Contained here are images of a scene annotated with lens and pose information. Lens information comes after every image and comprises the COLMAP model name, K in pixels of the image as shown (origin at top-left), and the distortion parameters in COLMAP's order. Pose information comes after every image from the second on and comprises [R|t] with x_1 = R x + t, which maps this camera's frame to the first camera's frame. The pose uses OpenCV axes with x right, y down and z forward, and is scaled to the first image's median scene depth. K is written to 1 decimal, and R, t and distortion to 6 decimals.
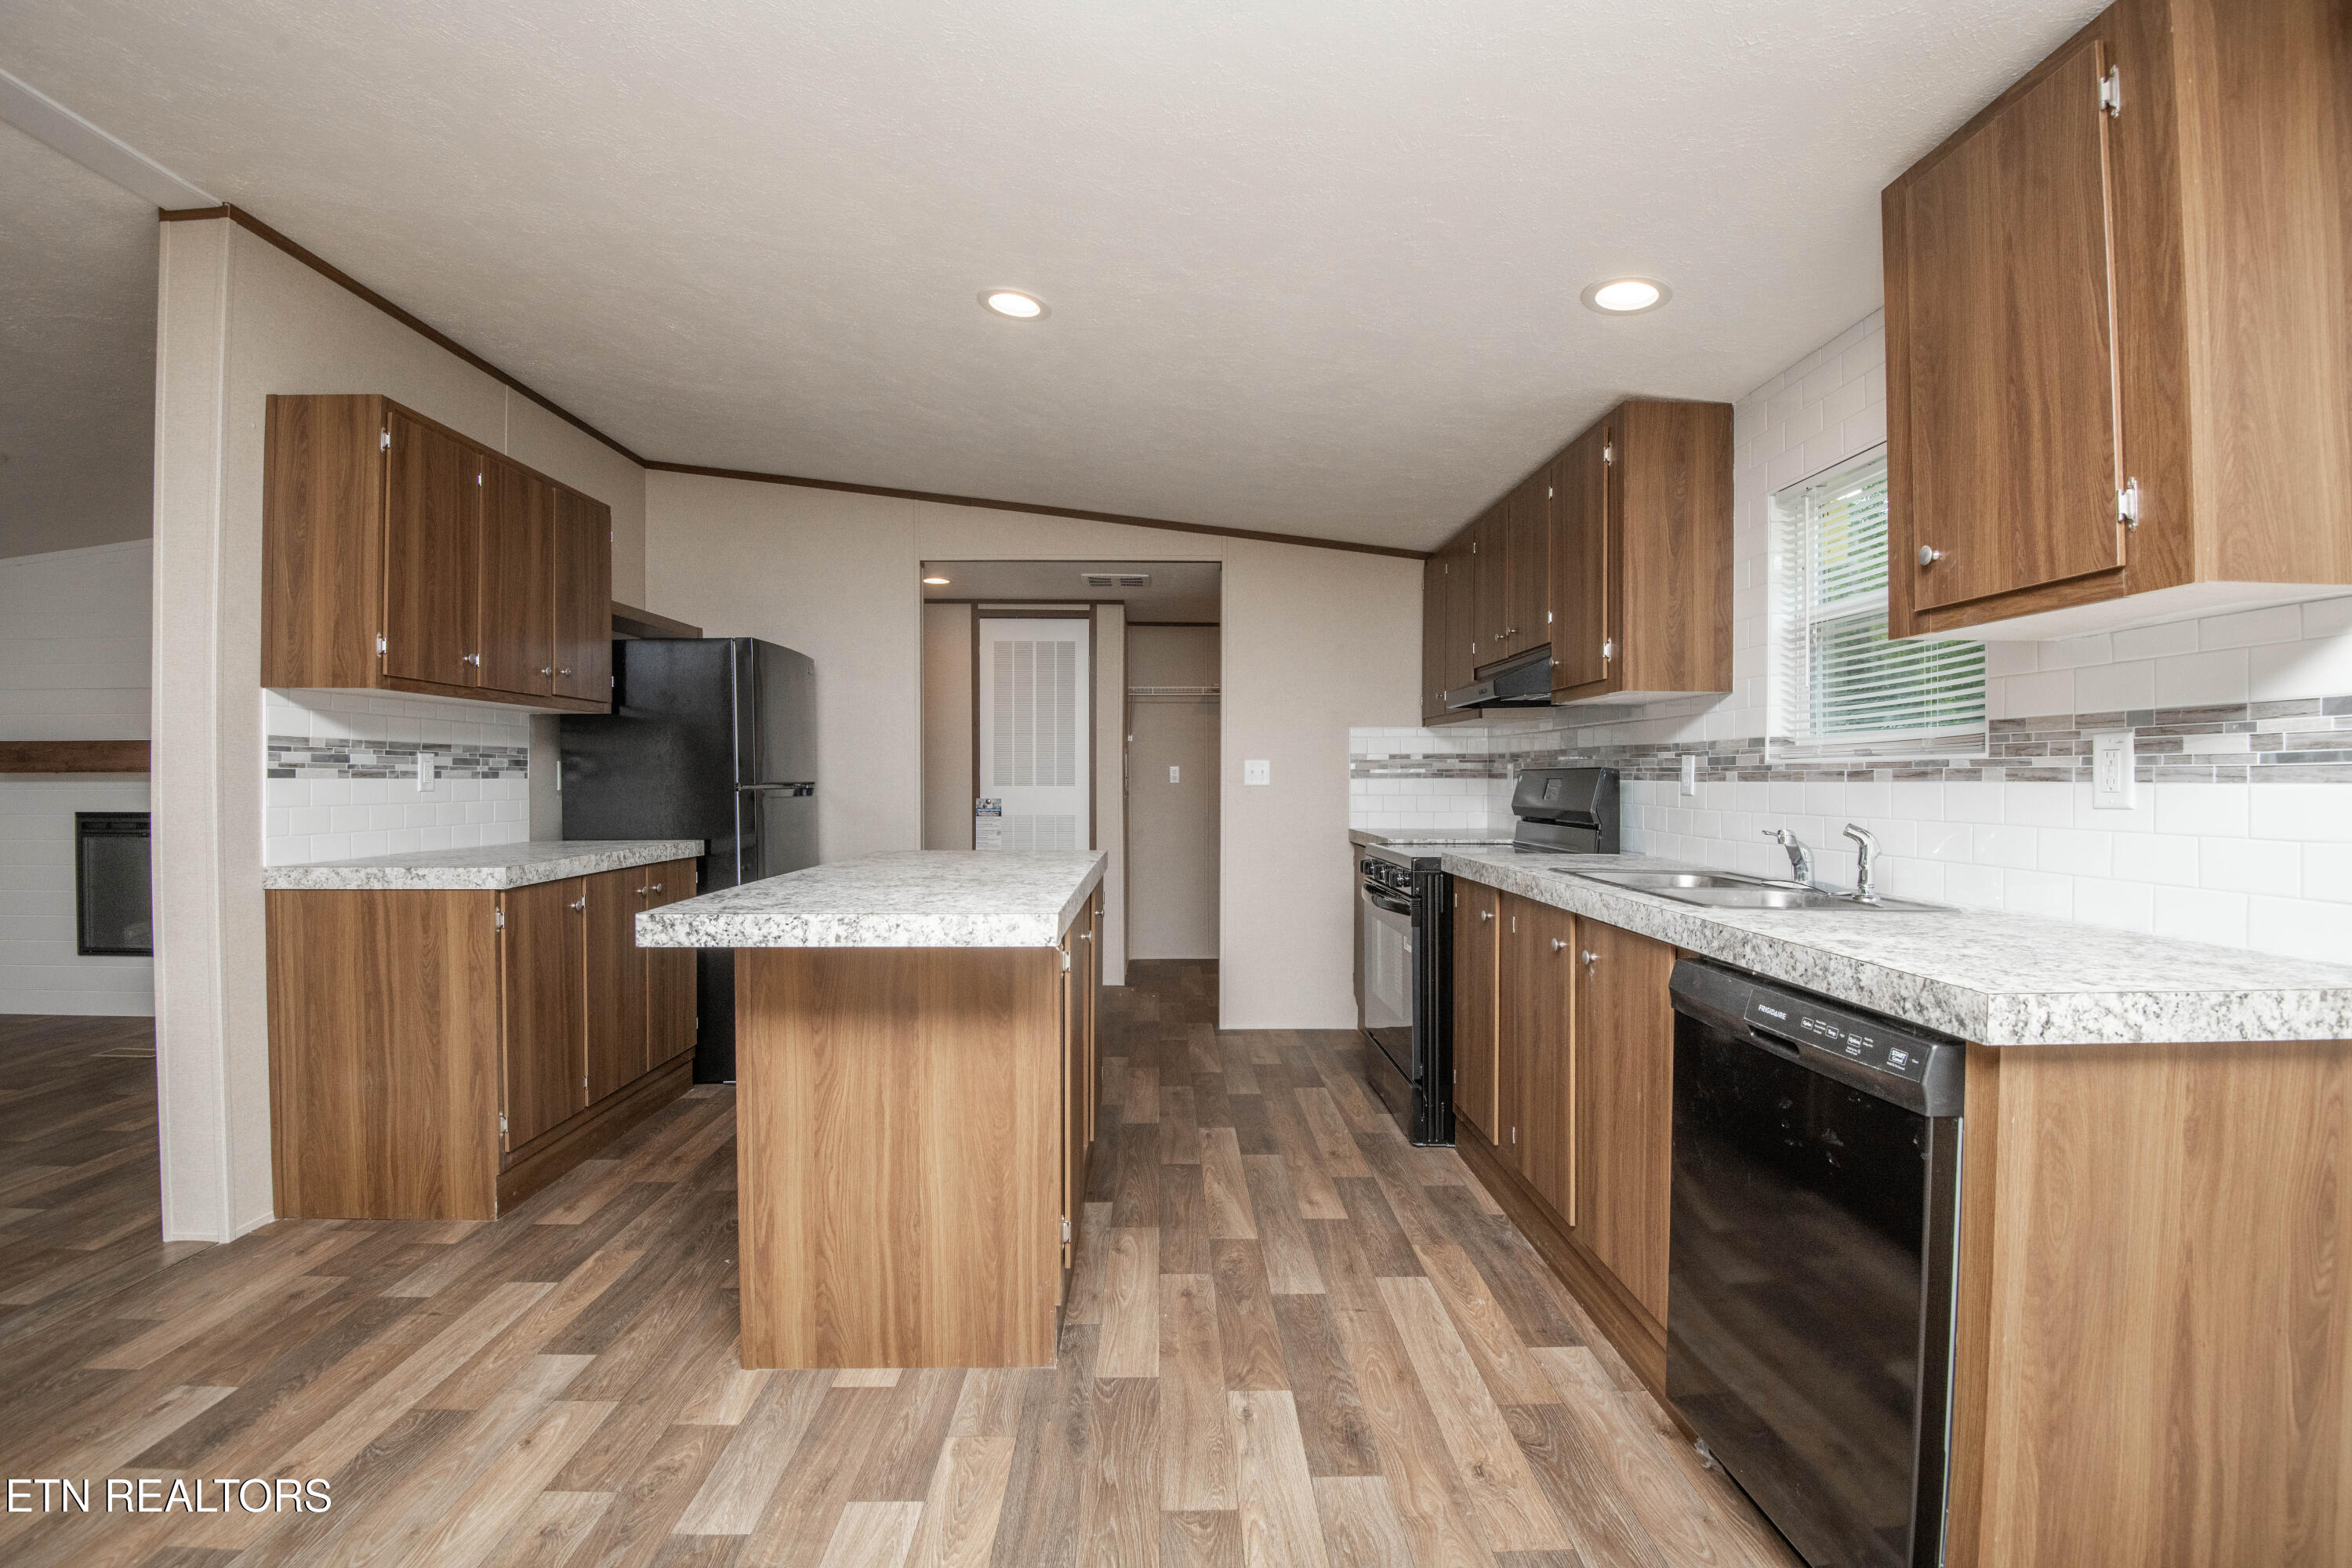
lens RADIAL K [[1085.3, 0, 1185.6], [0, 1085.3, 784.6], [0, 0, 1]] dist [-0.024553, -0.010822]
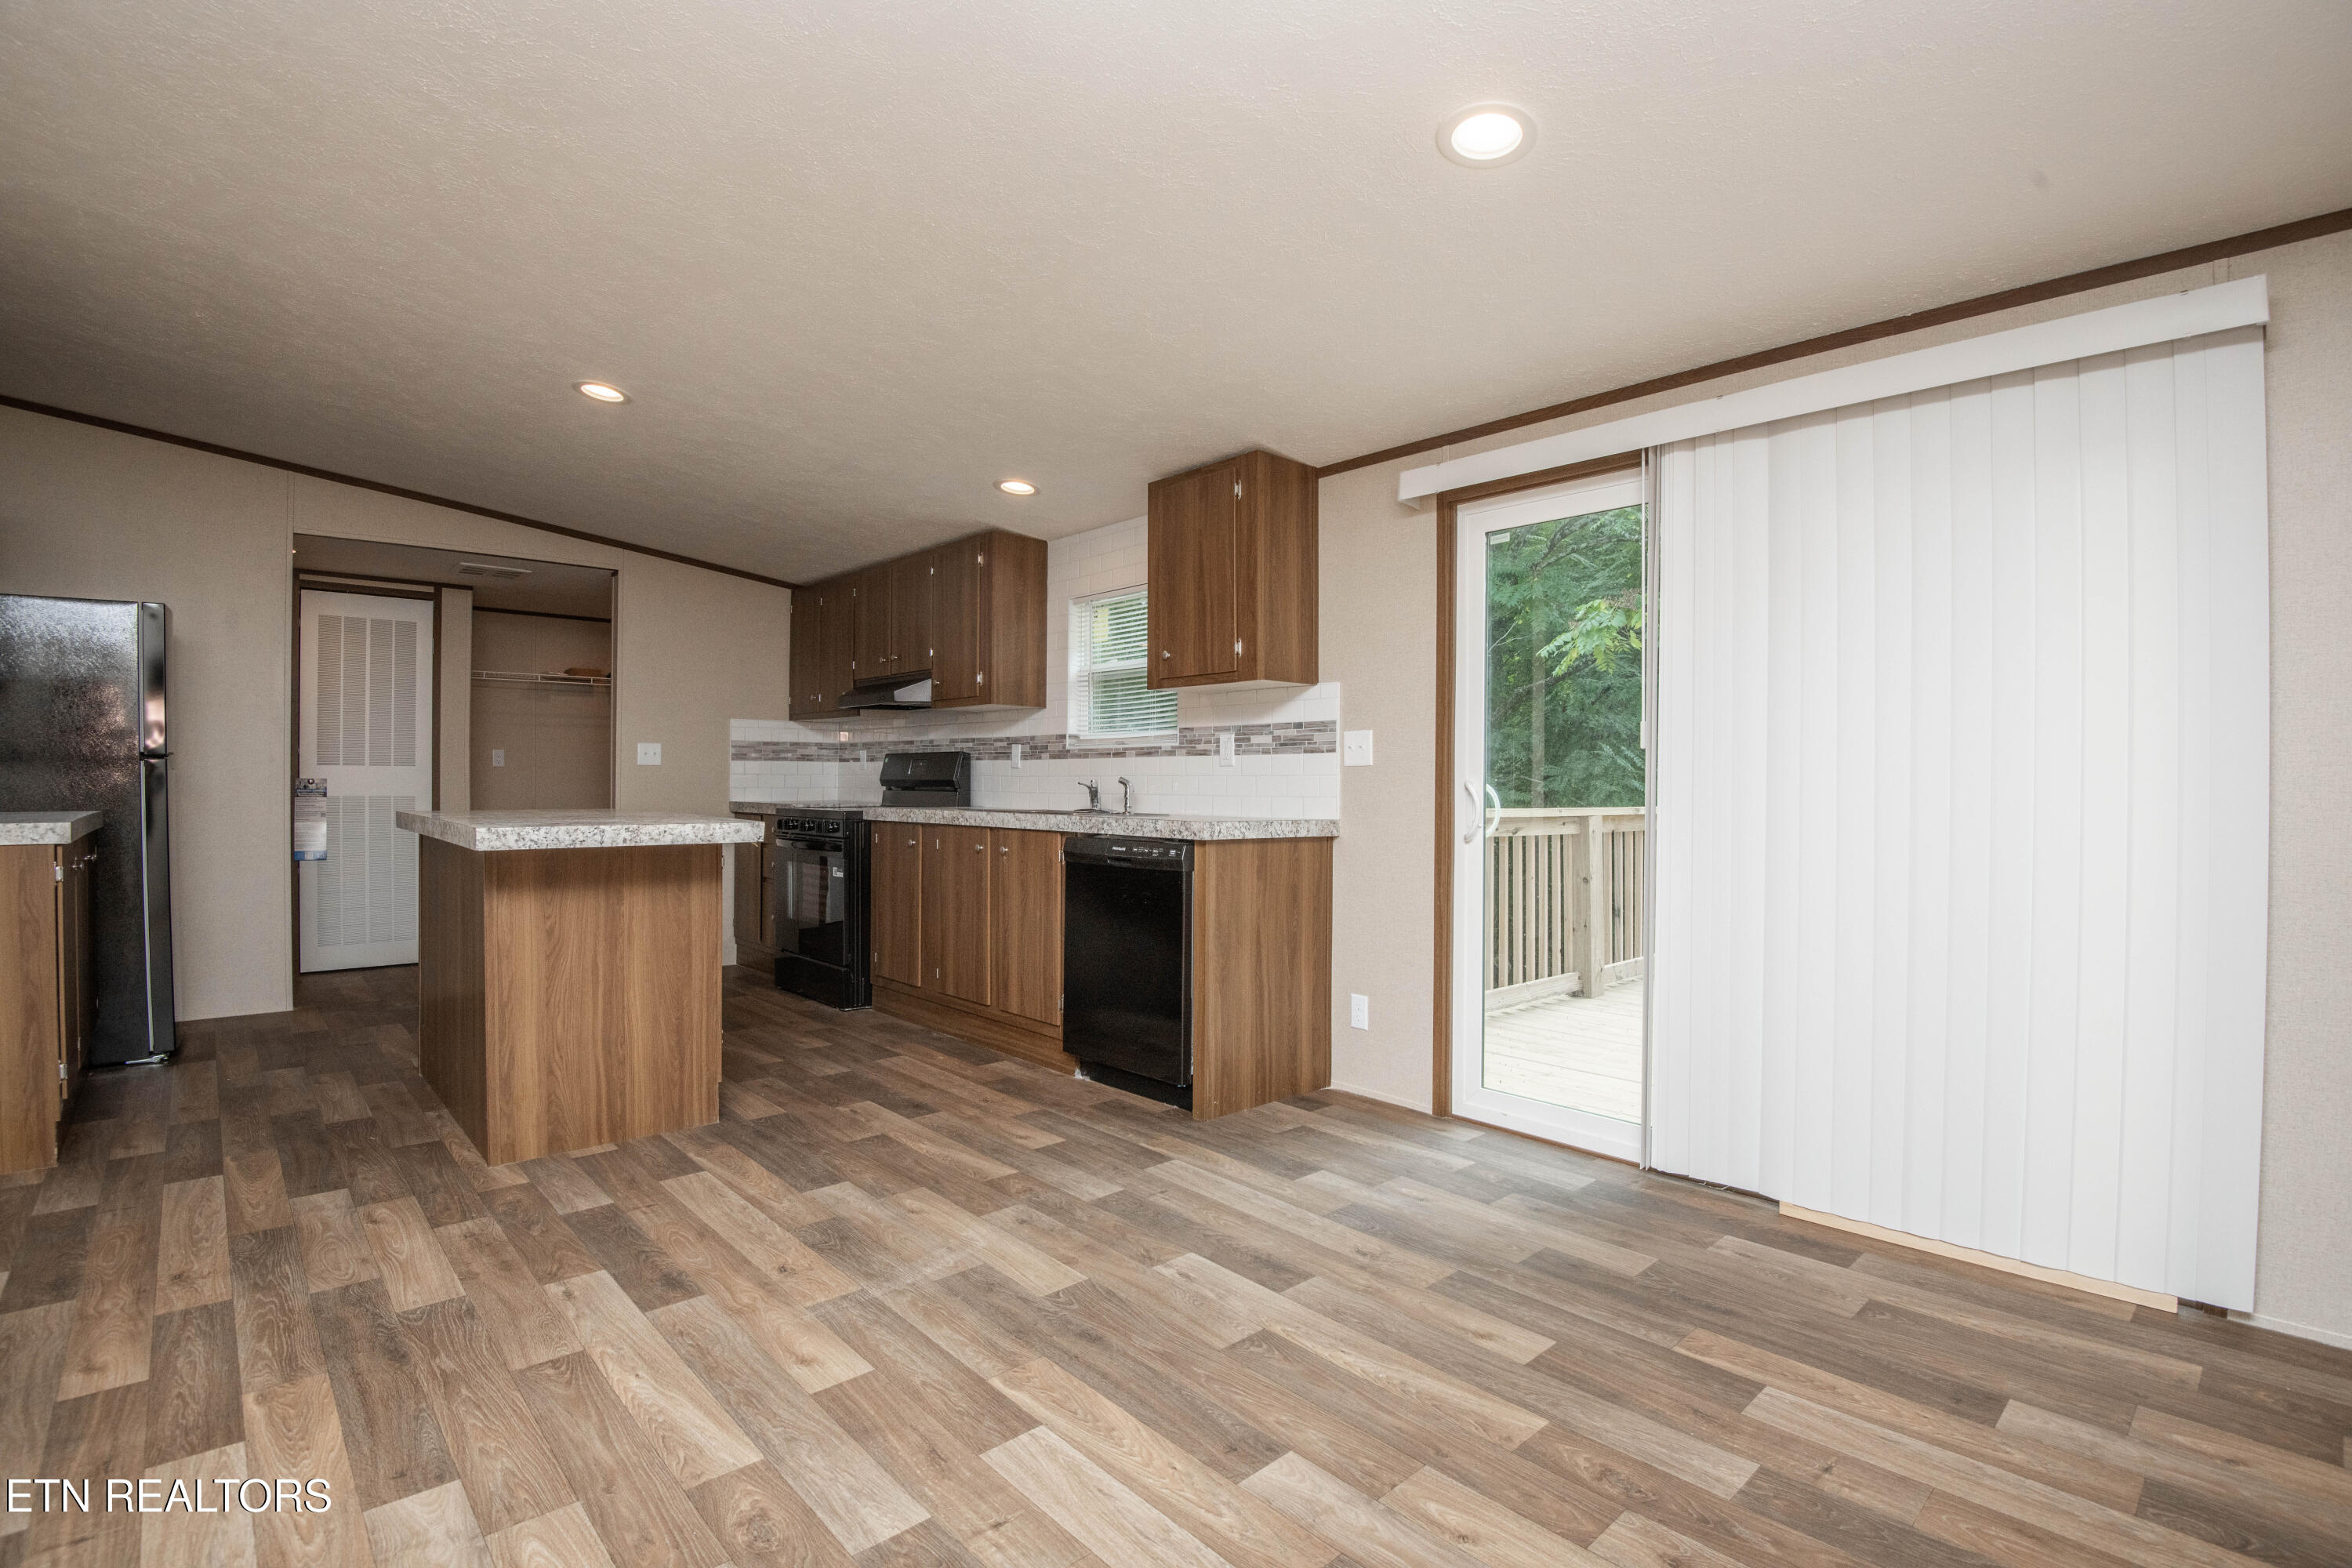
lens RADIAL K [[1085.3, 0, 1175.5], [0, 1085.3, 776.8], [0, 0, 1]] dist [-0.024553, -0.010822]
pose [[0.753771, 0.006624, 0.657104, -0.575311], [-0.001011, 0.999960, -0.008920, 0.049170], [-0.657137, 0.006059, 0.753747, -0.527874]]
